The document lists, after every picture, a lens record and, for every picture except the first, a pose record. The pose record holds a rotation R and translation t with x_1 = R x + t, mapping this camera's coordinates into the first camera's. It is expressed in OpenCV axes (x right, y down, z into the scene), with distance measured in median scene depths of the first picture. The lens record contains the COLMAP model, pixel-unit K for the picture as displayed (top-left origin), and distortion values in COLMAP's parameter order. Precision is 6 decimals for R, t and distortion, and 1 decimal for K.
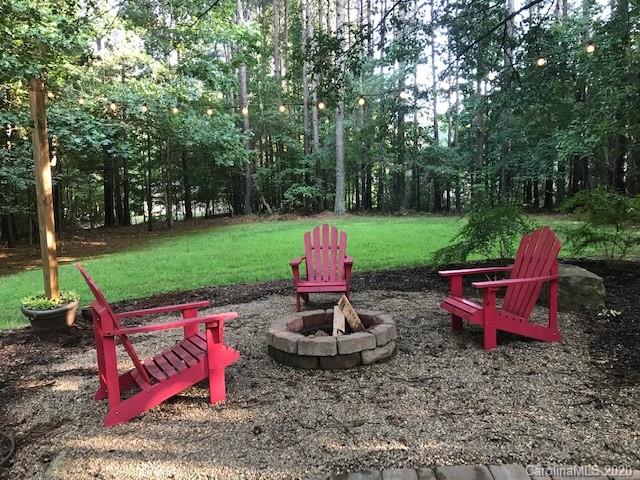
lens RADIAL K [[532.0, 0, 321.4], [0, 532.0, 233.2], [0, 0, 1]] dist [0.030988, -0.011244]
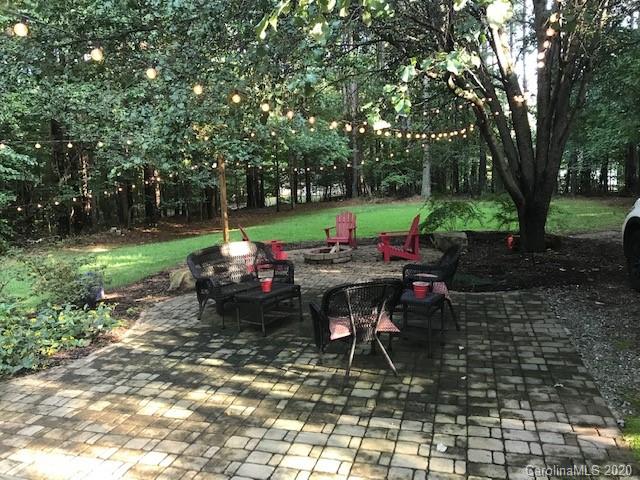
lens RADIAL K [[532.0, 0, 321.4], [0, 532.0, 233.2], [0, 0, 1]] dist [0.030988, -0.011244]
pose [[0.969608, 0.012773, -0.244330, 0.100437], [-0.003013, 0.999184, 0.040278, -0.002933], [0.244645, -0.038317, 0.968855, -0.243961]]
